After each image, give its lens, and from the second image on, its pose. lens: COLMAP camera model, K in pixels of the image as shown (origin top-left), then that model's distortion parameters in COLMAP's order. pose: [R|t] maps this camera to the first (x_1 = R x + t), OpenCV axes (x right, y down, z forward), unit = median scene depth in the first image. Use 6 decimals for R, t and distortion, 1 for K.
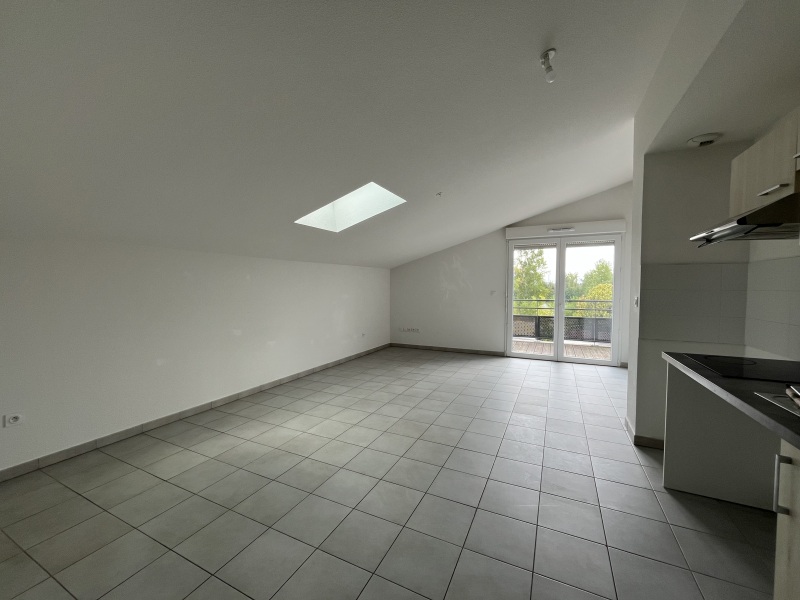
lens RADIAL K [[322.1, 0, 398.5], [0, 322.1, 301.7], [0, 0, 1]] dist [-0.011350, -0.000279]
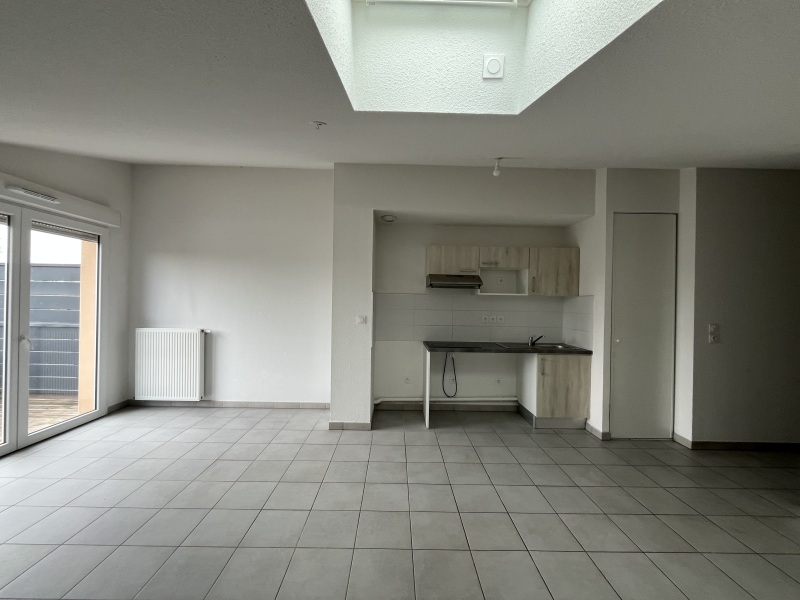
lens RADIAL K [[322.1, 0, 398.5], [0, 322.1, 301.7], [0, 0, 1]] dist [-0.011350, -0.000279]
pose [[-0.444491, -0.008844, 0.895740, -0.221672], [0.022633, 0.999521, 0.021100, -0.045349], [-0.895497, 0.029652, -0.444078, 0.691945]]
